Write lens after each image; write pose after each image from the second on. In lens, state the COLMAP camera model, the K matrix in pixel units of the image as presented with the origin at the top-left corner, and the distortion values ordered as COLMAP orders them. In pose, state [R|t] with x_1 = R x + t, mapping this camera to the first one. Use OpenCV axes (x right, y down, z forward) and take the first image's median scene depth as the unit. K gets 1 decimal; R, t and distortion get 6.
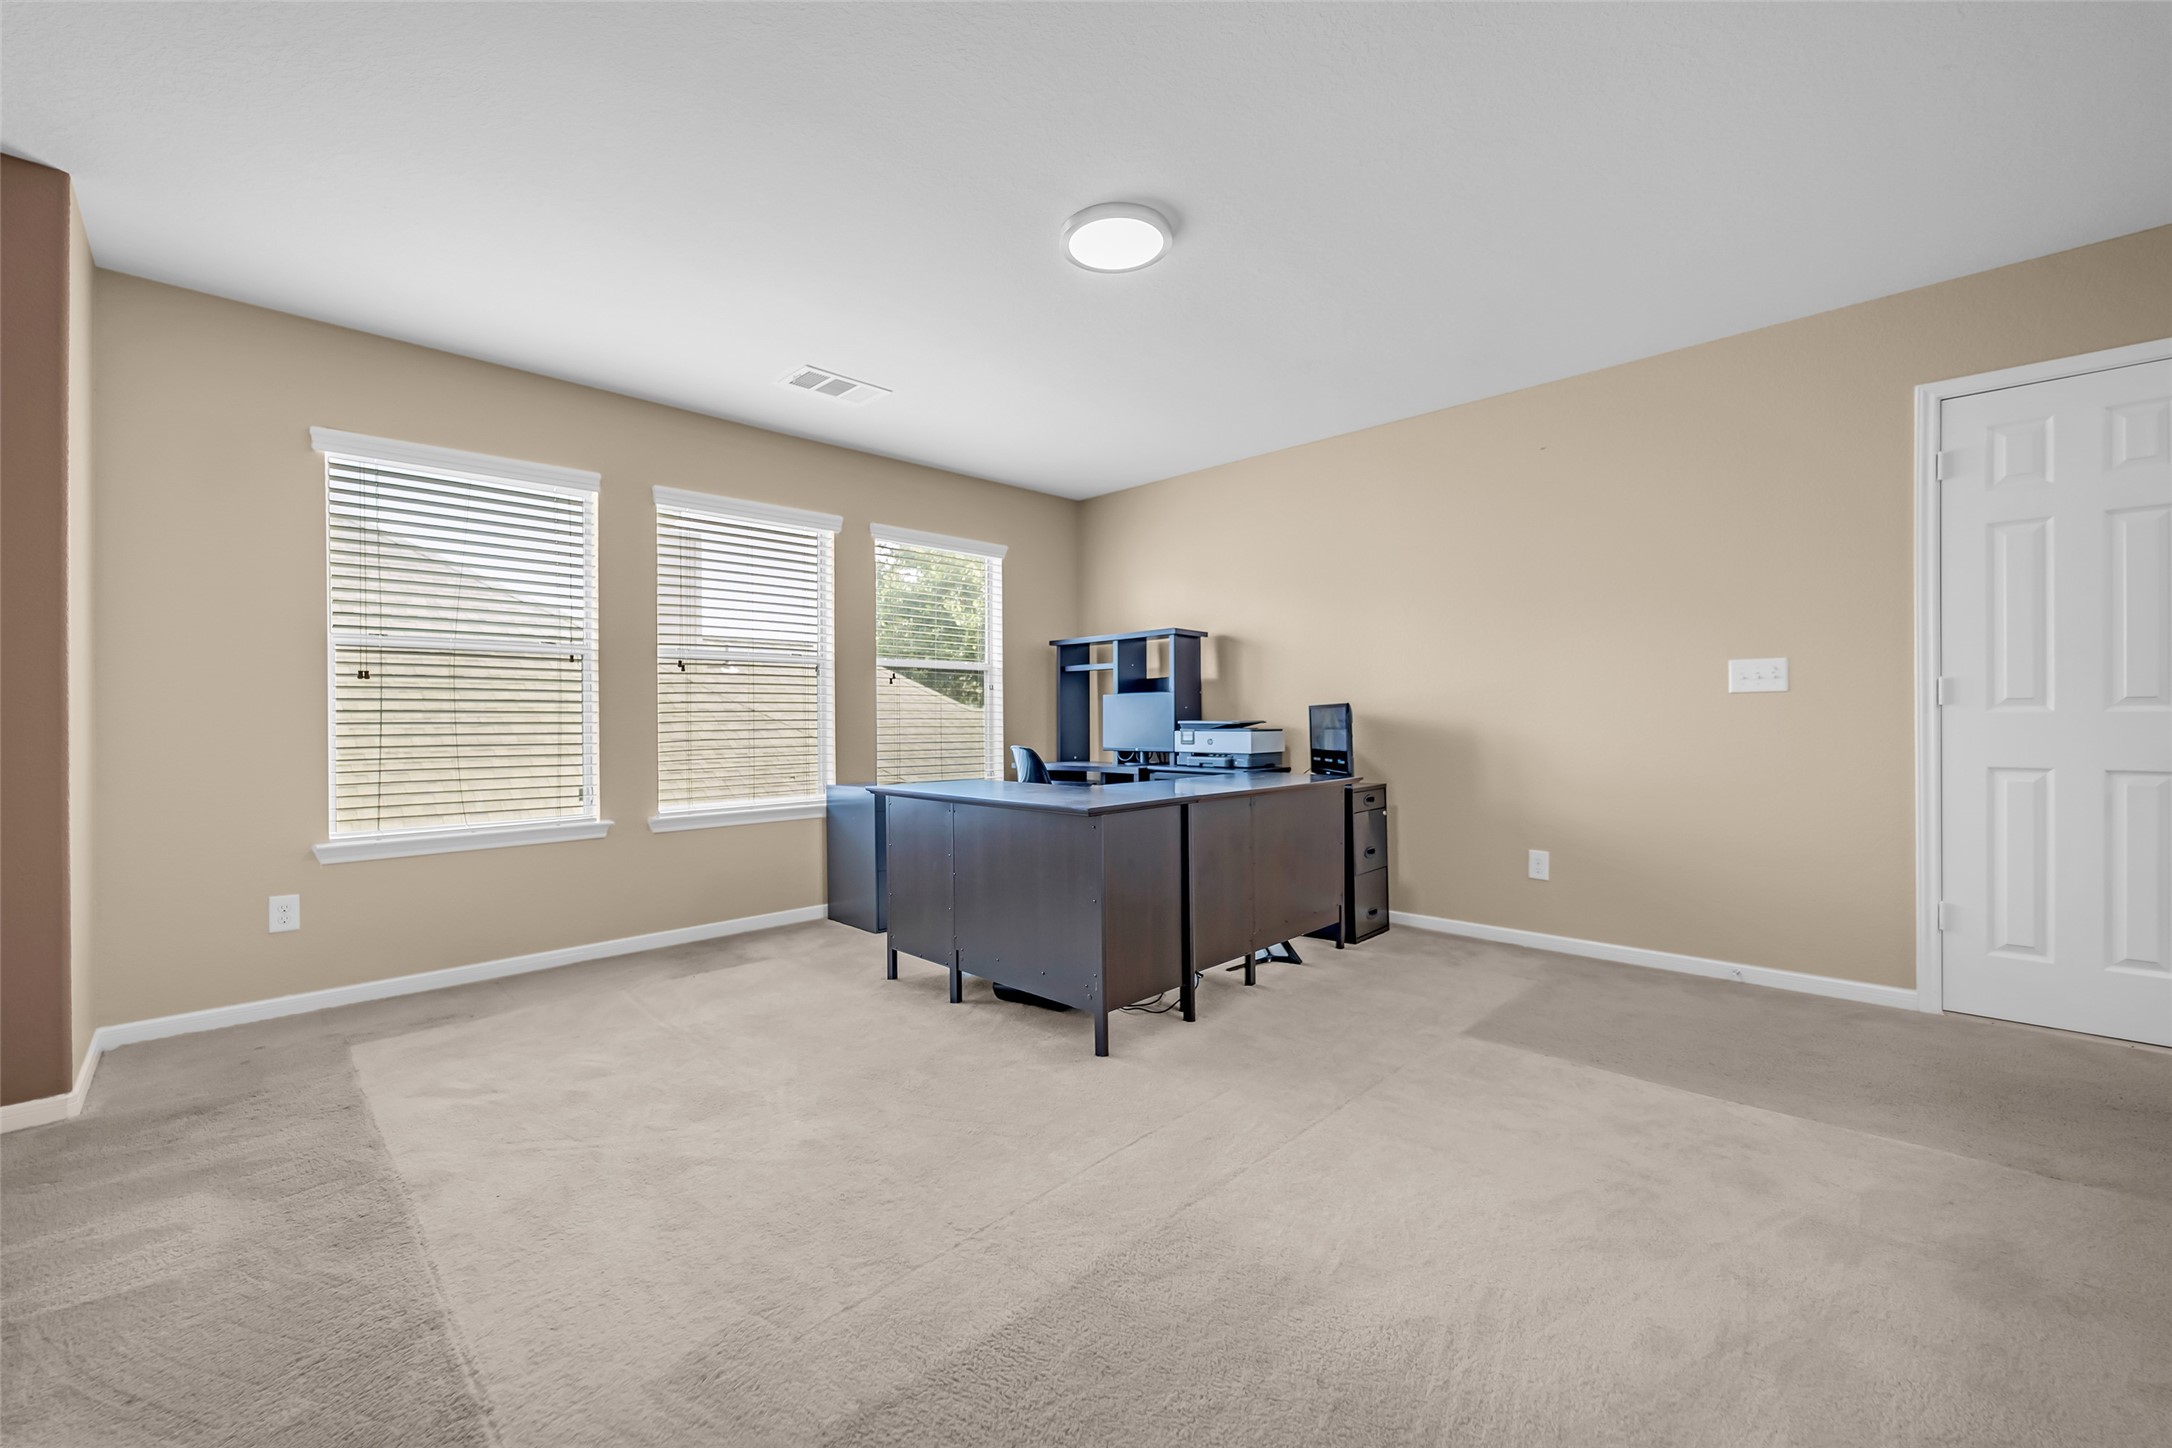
lens RADIAL K [[877.2, 0, 1075.8], [0, 877.2, 721.4], [0, 0, 1]] dist [-0.000962, -0.000662]
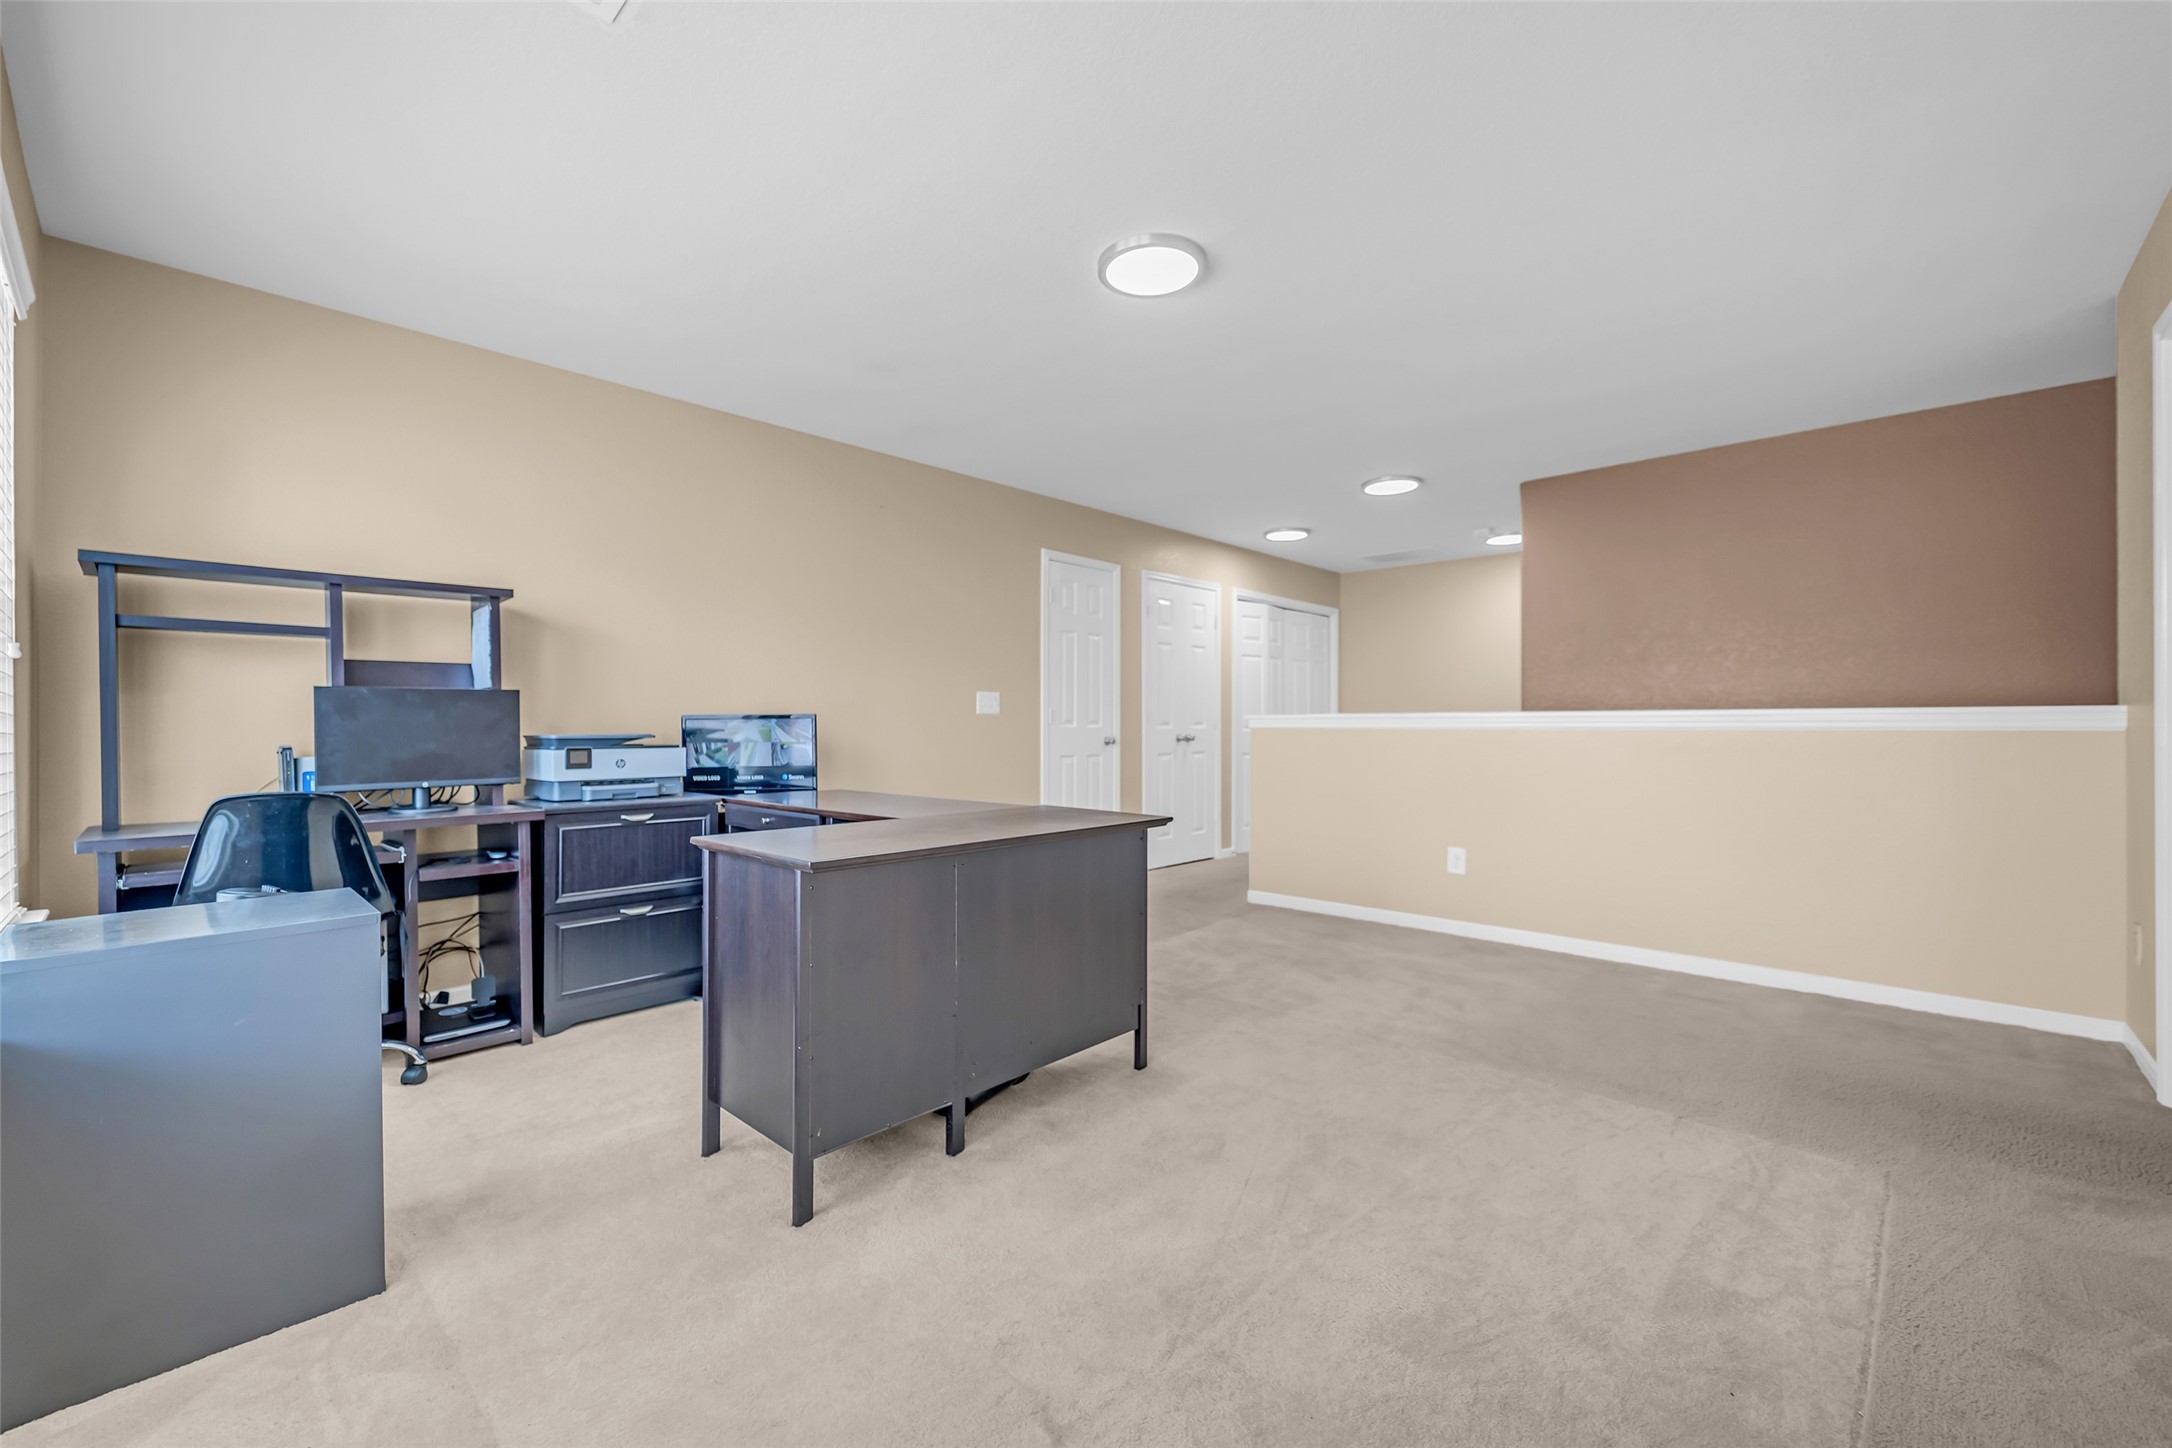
lens RADIAL K [[877.2, 0, 1075.8], [0, 877.2, 721.4], [0, 0, 1]] dist [-0.000962, -0.000662]
pose [[-0.023799, 0.009426, 0.999672, -0.871374], [0.006026, 0.999939, -0.009285, -0.003999], [-0.999699, 0.005803, -0.023854, 0.982521]]
